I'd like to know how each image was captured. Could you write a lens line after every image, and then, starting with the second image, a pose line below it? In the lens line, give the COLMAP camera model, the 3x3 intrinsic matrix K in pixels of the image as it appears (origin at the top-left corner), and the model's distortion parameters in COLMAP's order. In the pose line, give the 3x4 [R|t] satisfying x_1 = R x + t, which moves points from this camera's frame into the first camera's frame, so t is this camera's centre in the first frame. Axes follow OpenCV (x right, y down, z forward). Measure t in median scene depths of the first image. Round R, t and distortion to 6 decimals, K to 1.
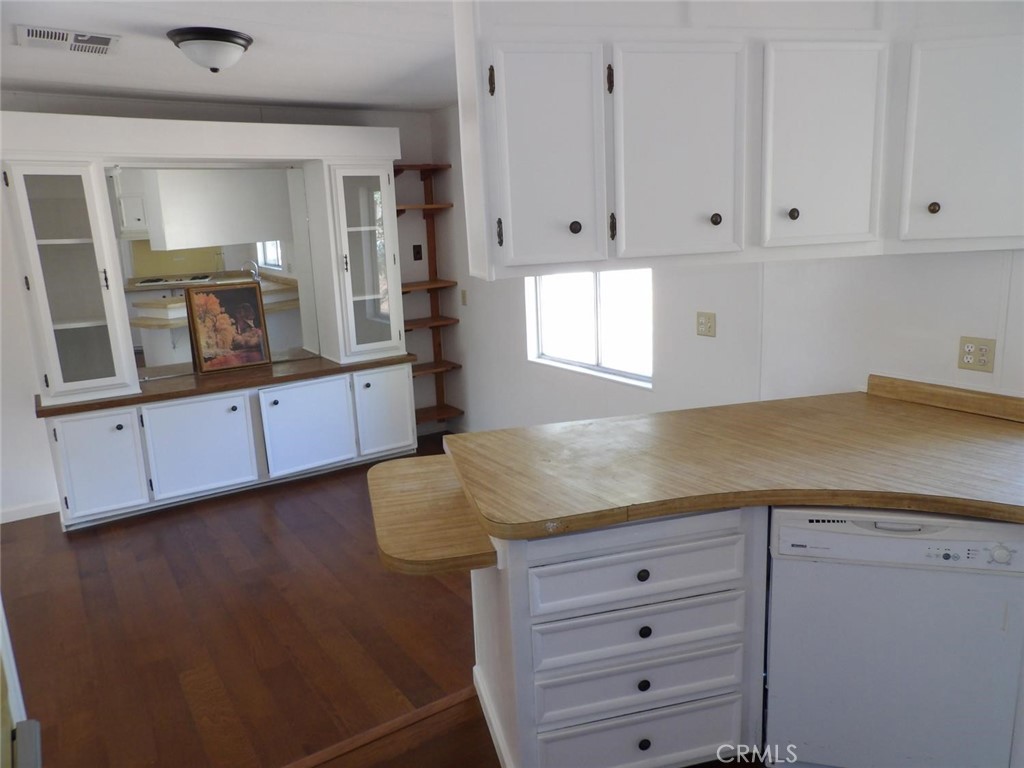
lens RADIAL K [[737.5, 0, 521.4], [0, 737.5, 392.5], [0, 0, 1]] dist [-0.033434, 0.038146]
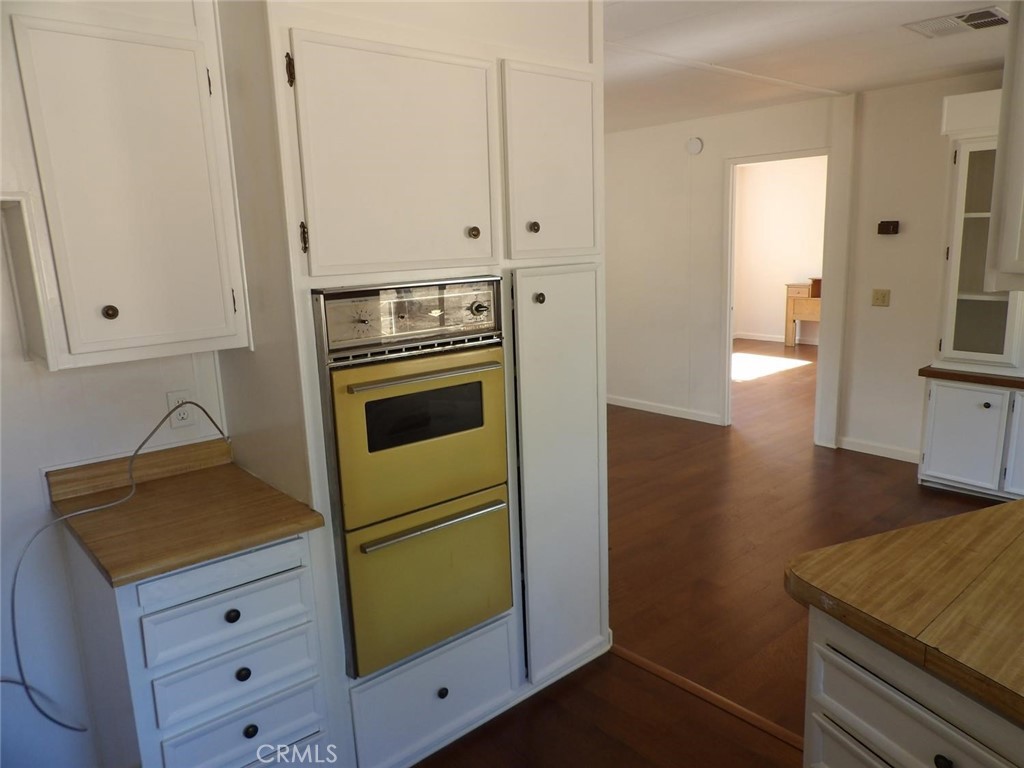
lens RADIAL K [[737.5, 0, 519.0], [0, 737.5, 387.5], [0, 0, 1]] dist [-0.033434, 0.038146]
pose [[0.147861, 0.239989, -0.959449, 0.301486], [-0.197185, 0.957789, 0.209185, -0.058217], [0.969152, 0.158259, 0.188942, 0.204246]]
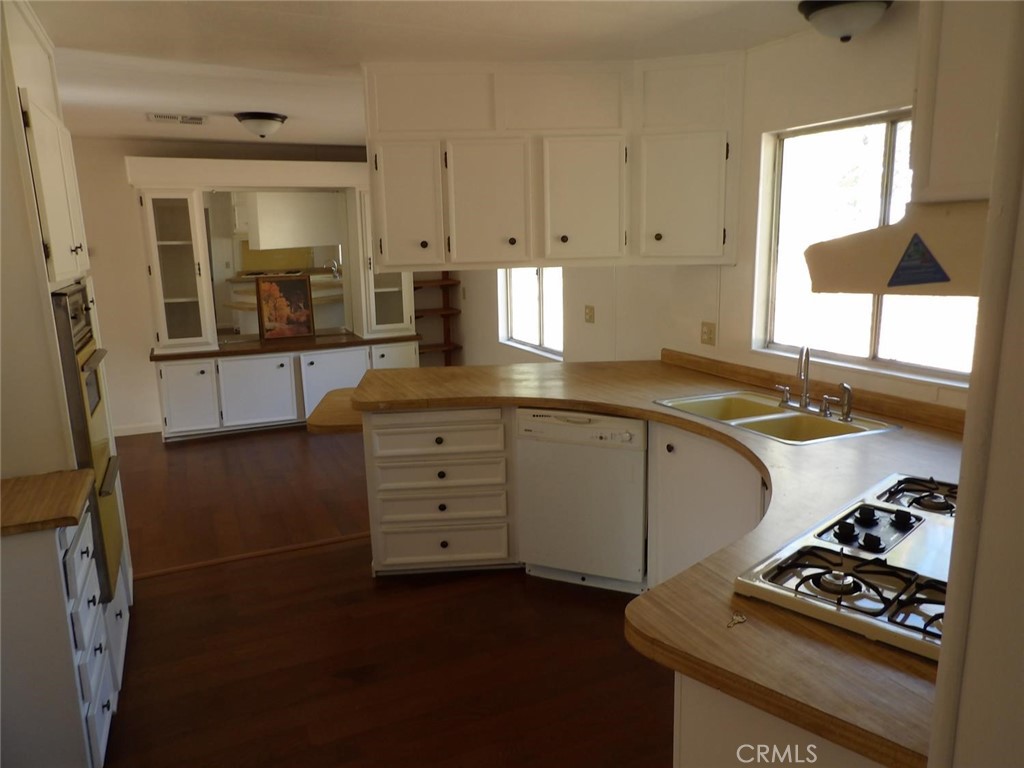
lens RADIAL K [[737.5, 0, 509.2], [0, 737.5, 390.7], [0, 0, 1]] dist [-0.033434, 0.038146]
pose [[0.986242, 0.055910, -0.155567, 0.277835], [-0.057674, 0.998312, -0.006847, 0.060115], [0.154922, 0.015725, 0.987802, -0.337937]]
